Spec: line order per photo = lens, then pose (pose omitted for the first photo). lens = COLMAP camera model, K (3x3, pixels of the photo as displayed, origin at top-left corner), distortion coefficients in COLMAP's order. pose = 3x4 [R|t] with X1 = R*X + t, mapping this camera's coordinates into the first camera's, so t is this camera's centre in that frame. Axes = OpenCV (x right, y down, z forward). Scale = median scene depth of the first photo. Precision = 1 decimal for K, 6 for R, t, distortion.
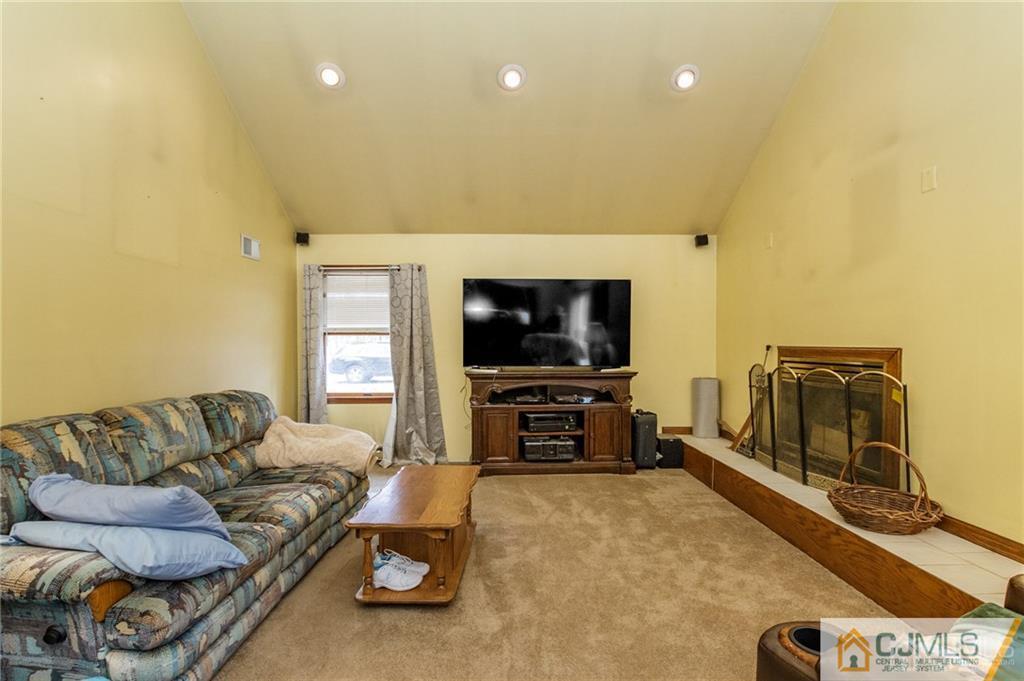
lens RADIAL K [[447.5, 0, 509.6], [0, 447.5, 350.2], [0, 0, 1]] dist [-0.001824, -0.000775]
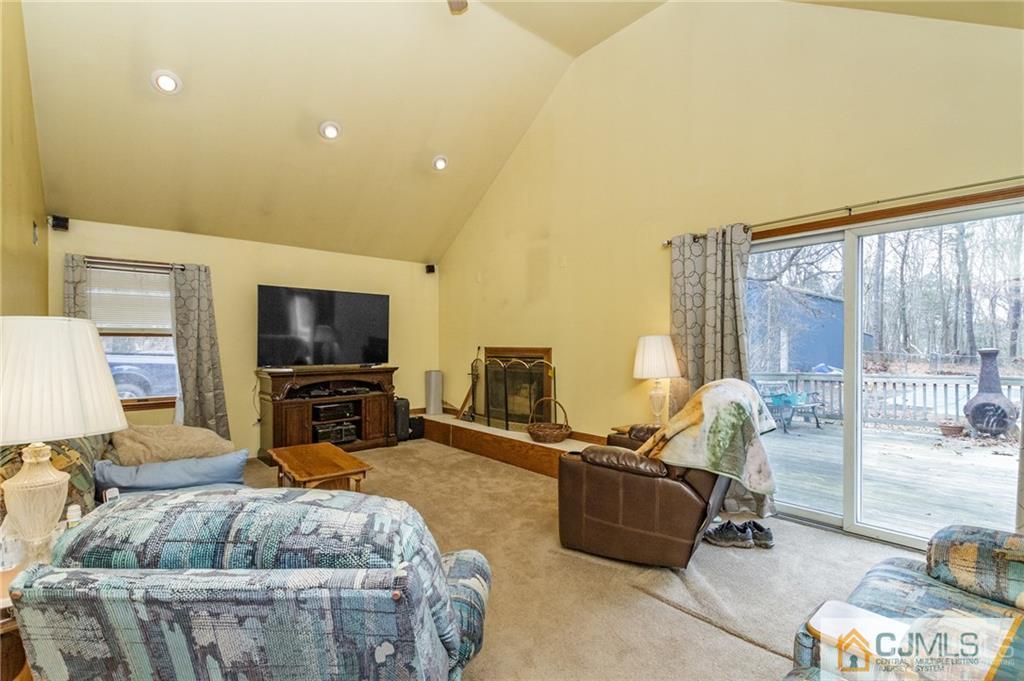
lens RADIAL K [[465.0, 0, 511.3], [0, 465.0, 348.8], [0, 0, 1]] dist [0.003503, -0.000725]
pose [[0.732485, -0.004977, 0.680765, -0.415377], [0.009588, 0.999950, -0.003006, 0.002694], [-0.680716, 0.008729, 0.732495, -0.229302]]
